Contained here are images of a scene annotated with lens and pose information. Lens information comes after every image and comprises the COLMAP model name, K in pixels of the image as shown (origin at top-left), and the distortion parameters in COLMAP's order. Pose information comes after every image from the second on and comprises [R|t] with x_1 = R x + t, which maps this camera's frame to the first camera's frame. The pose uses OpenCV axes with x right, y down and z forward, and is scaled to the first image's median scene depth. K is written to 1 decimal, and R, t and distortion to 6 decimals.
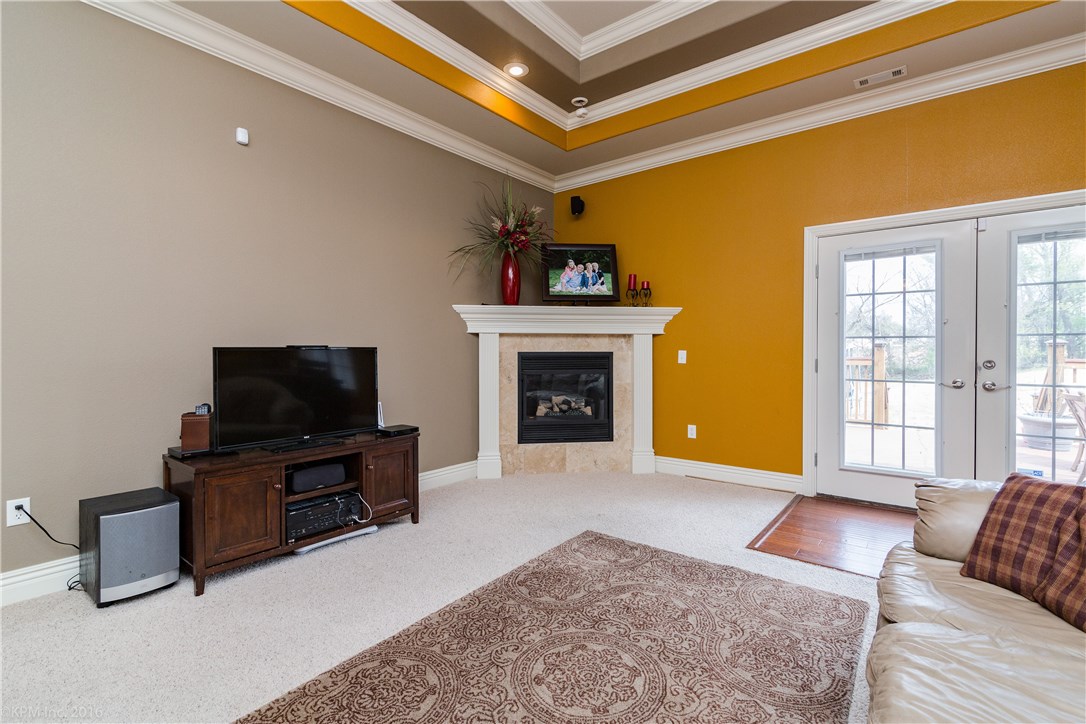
lens RADIAL K [[487.6, 0, 551.8], [0, 487.6, 357.3], [0, 0, 1]] dist [-0.000215, 0.000168]
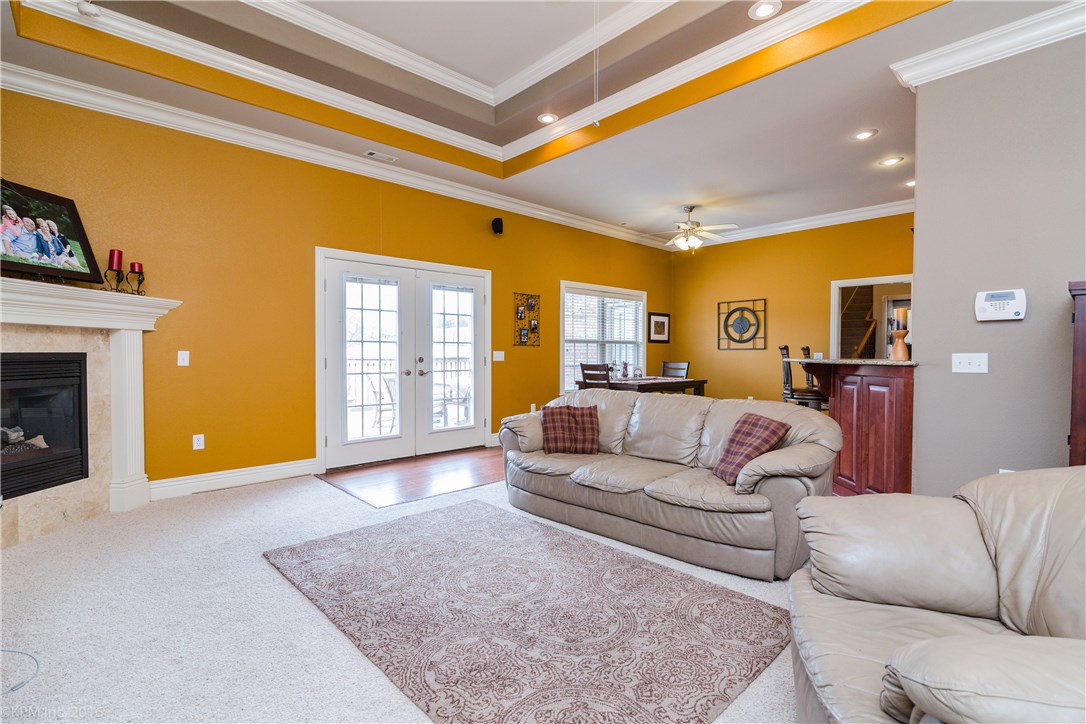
lens RADIAL K [[526.5, 0, 508.4], [0, 526.5, 361.9], [0, 0, 1]] dist [0.000472, -0.000173]
pose [[0.191582, -0.018629, 0.981300, -0.728494], [0.012662, 0.999784, 0.016508, -0.003360], [-0.981395, 0.009263, 0.191776, 0.346321]]
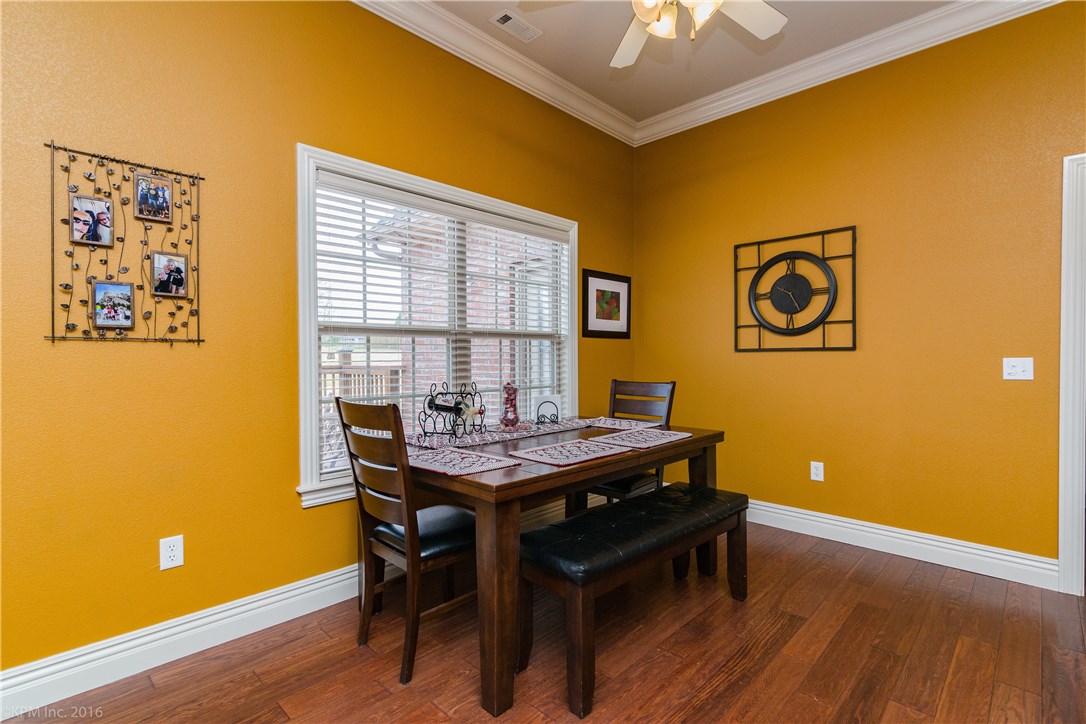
lens RADIAL K [[512.1, 0, 525.0], [0, 512.1, 358.3], [0, 0, 1]] dist [0.001115, 0.000434]
pose [[0.117946, -0.008914, 0.992980, 0.679863], [0.019015, 0.999797, 0.006716, -0.007561], [-0.992838, 0.018090, 0.118092, 0.175605]]
